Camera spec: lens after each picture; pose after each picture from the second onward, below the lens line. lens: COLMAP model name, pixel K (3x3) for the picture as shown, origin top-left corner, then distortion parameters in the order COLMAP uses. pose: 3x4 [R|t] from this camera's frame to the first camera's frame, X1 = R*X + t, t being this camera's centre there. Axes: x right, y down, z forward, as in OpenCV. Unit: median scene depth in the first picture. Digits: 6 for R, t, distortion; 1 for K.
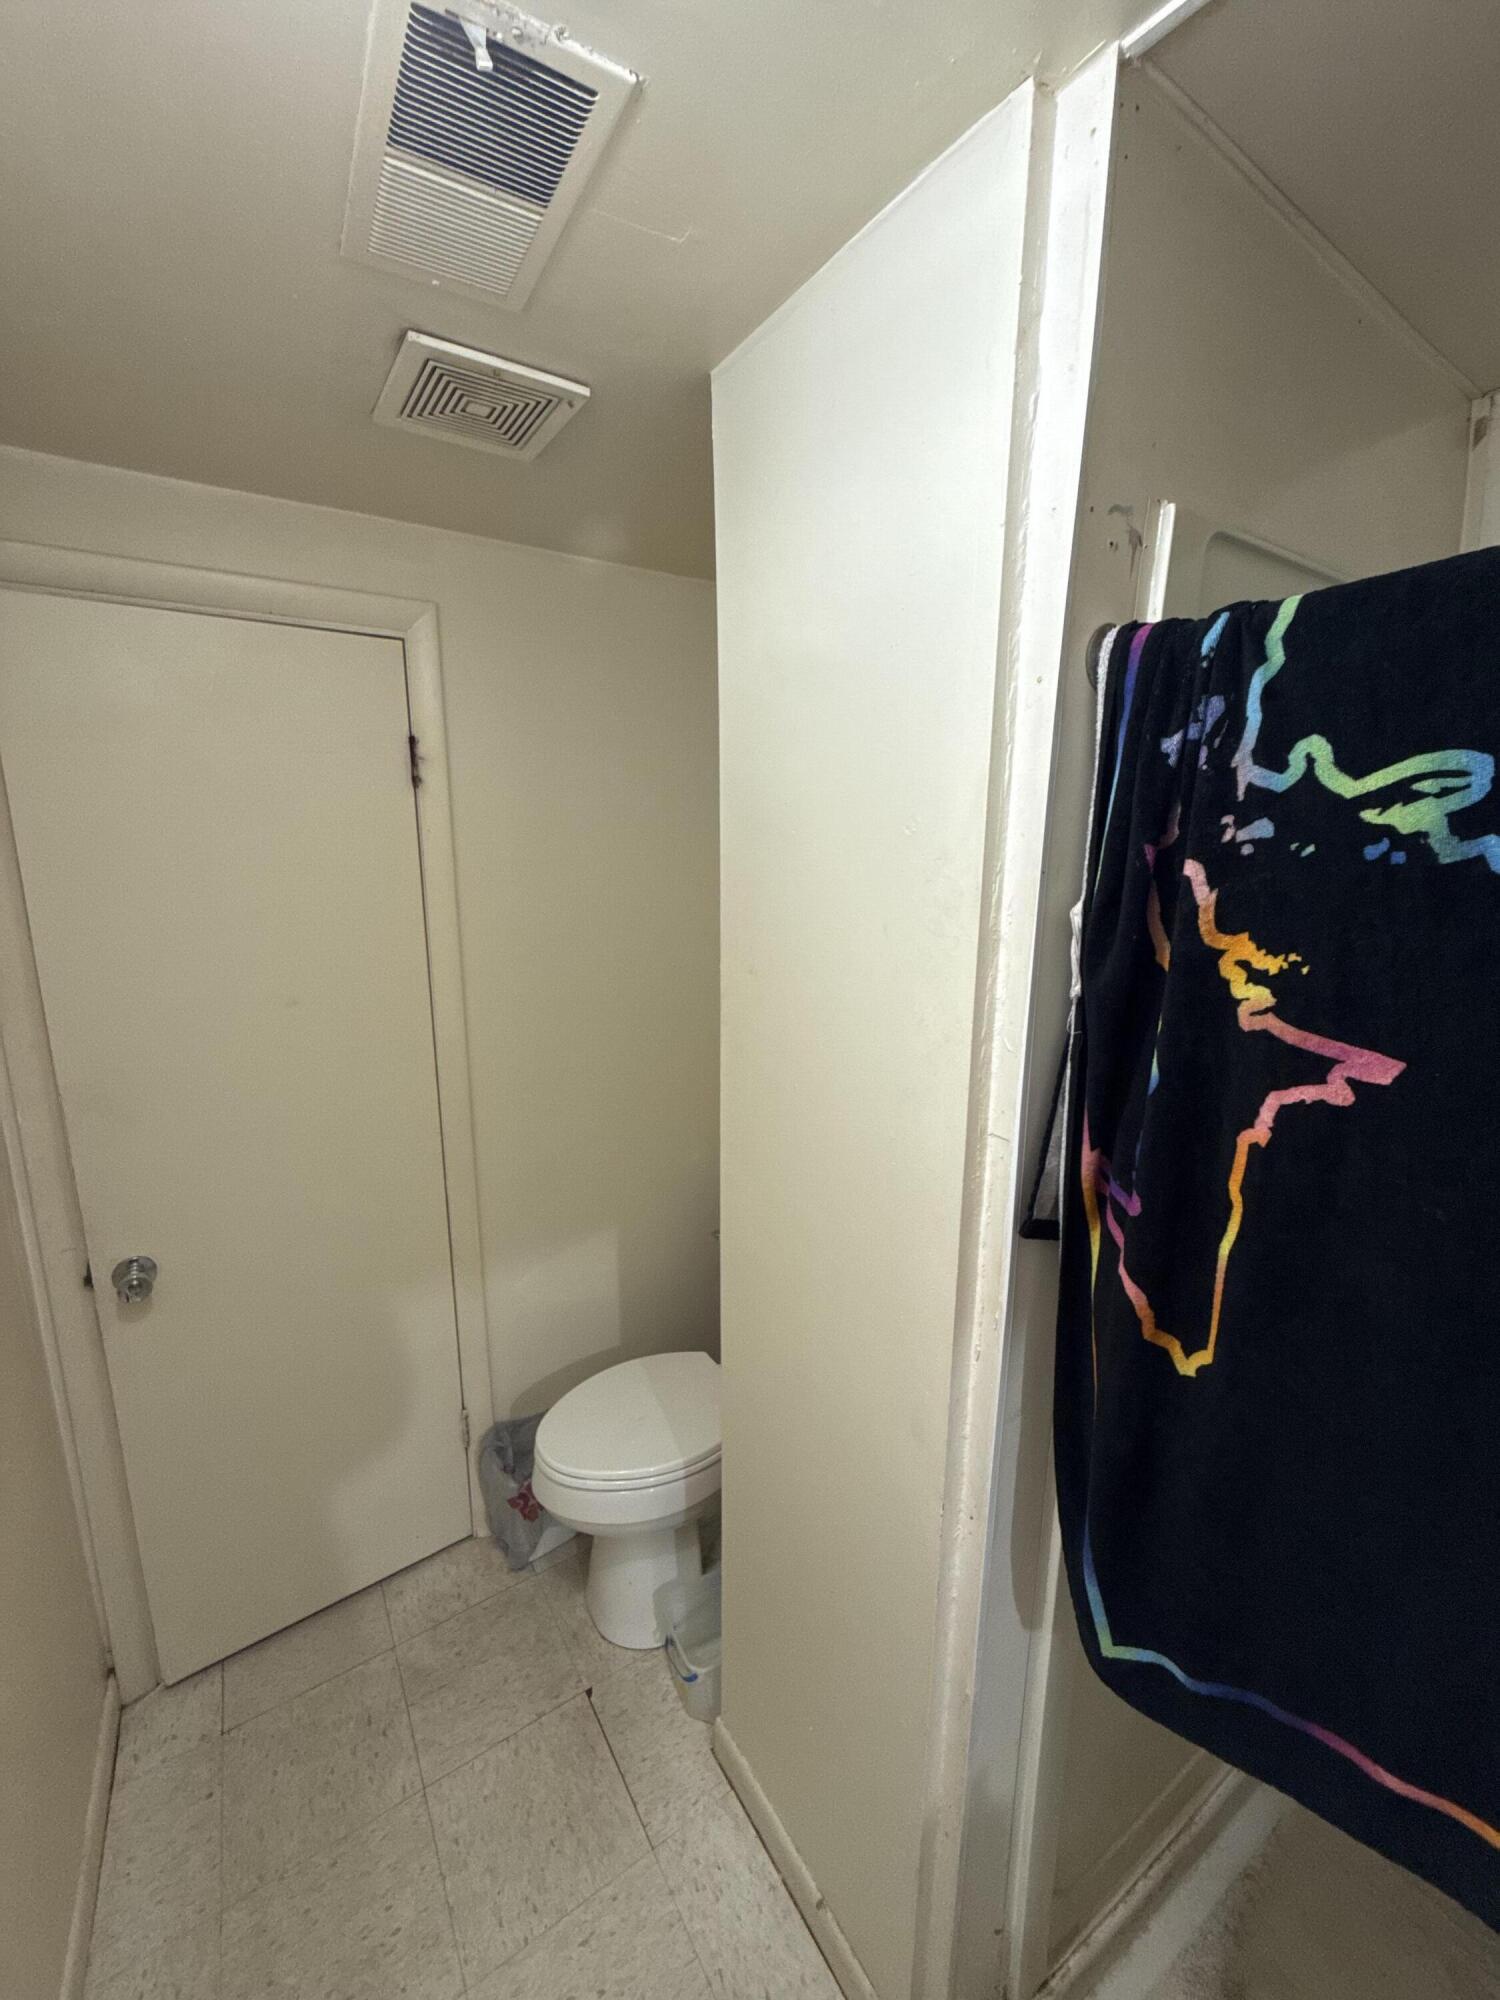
lens RADIAL K [[802.5, 0, 744.7], [0, 802.5, 994.2], [0, 0, 1]] dist [-0.001734, 0.001328]
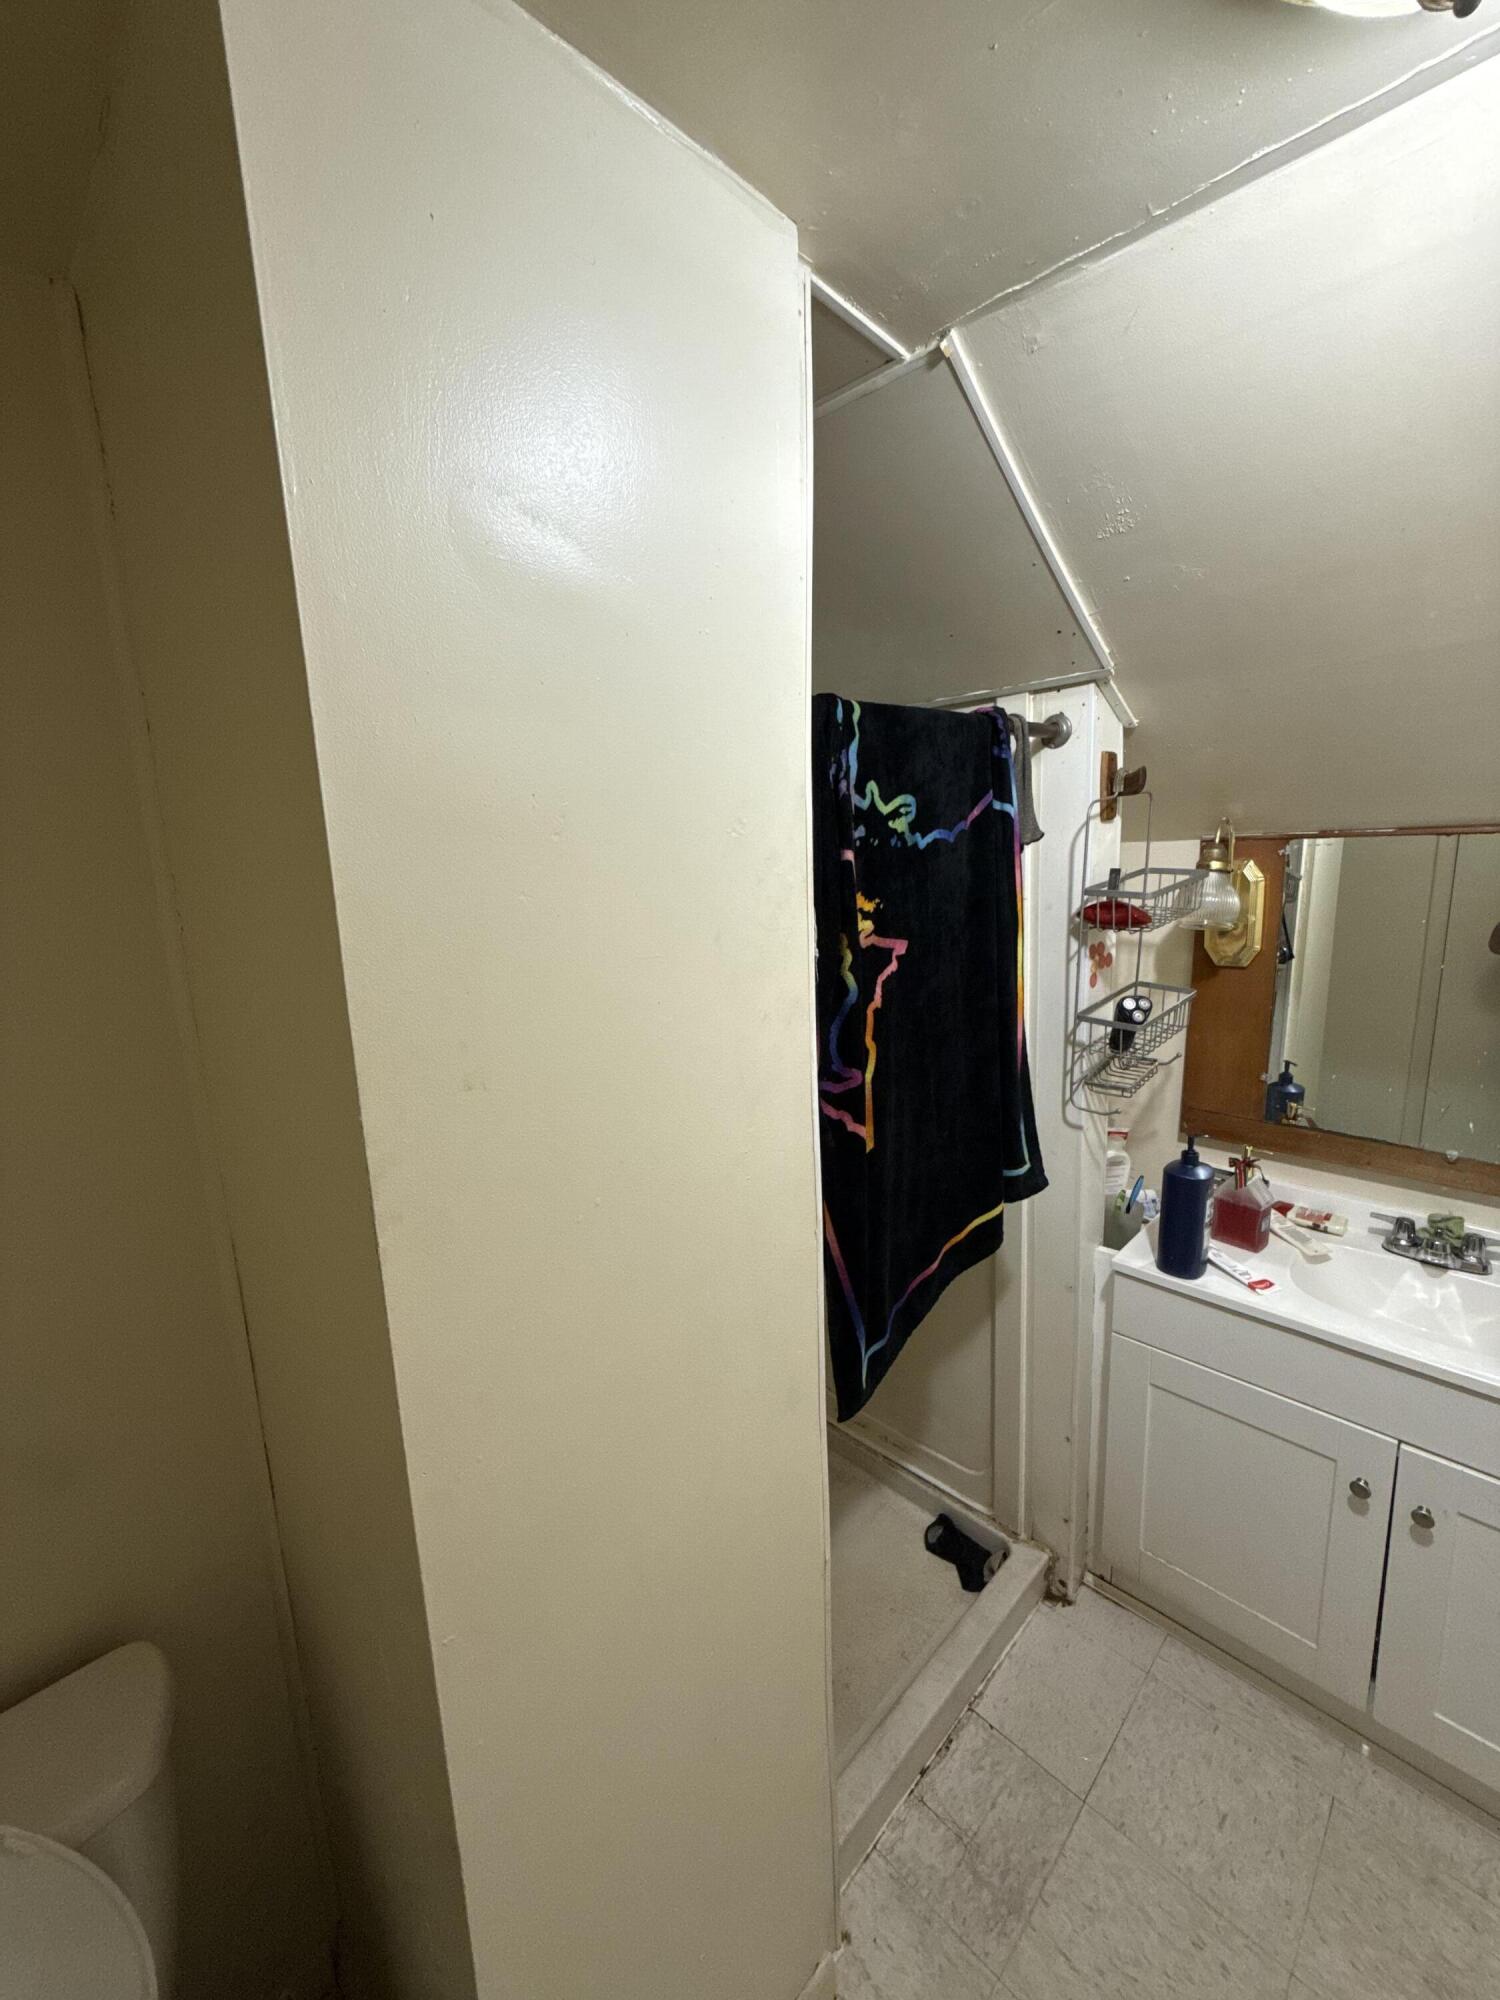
lens RADIAL K [[802.5, 0, 750.3], [0, 802.5, 998.8], [0, 0, 1]] dist [-0.001734, 0.001328]
pose [[-0.220570, -0.172109, 0.960066, -1.056527], [0.233004, 0.946513, 0.223211, -0.311216], [-0.947131, 0.272933, -0.168670, 1.647151]]
